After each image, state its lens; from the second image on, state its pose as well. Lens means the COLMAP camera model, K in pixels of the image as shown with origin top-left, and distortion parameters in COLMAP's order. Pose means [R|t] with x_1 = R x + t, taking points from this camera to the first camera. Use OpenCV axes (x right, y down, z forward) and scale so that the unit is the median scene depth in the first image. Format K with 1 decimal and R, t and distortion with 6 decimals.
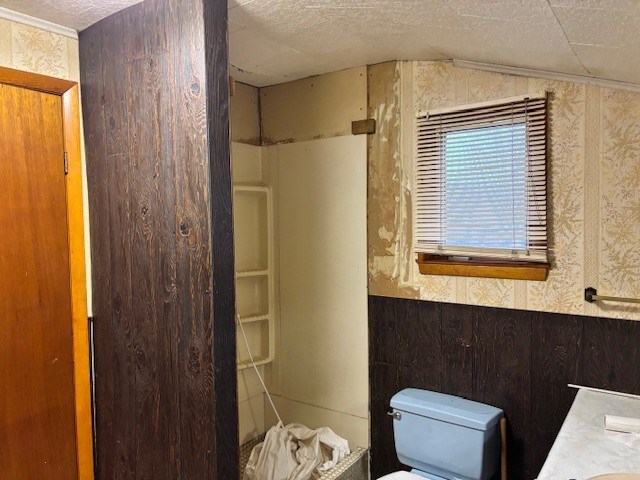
lens RADIAL K [[478.3, 0, 319.6], [0, 478.3, 242.1], [0, 0, 1]] dist [0.001021, 0.002024]
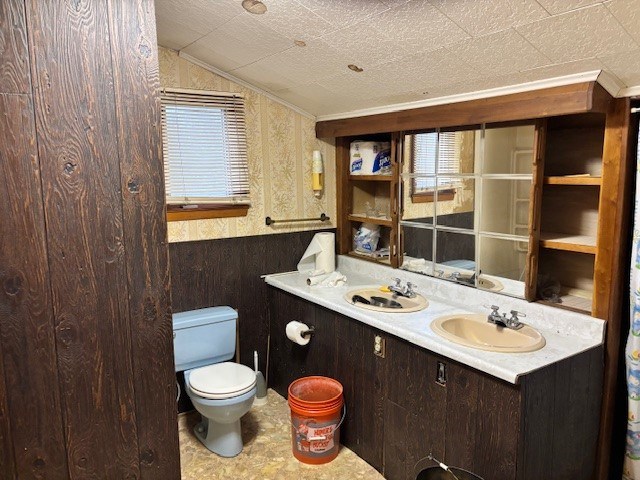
lens RADIAL K [[478.3, 0, 319.9], [0, 478.3, 239.6], [0, 0, 1]] dist [0.001021, 0.002024]
pose [[0.338736, -0.121976, 0.932942, -1.035450], [0.045633, 0.992524, 0.113197, -0.010977], [-0.939774, 0.004229, 0.341770, 0.261774]]
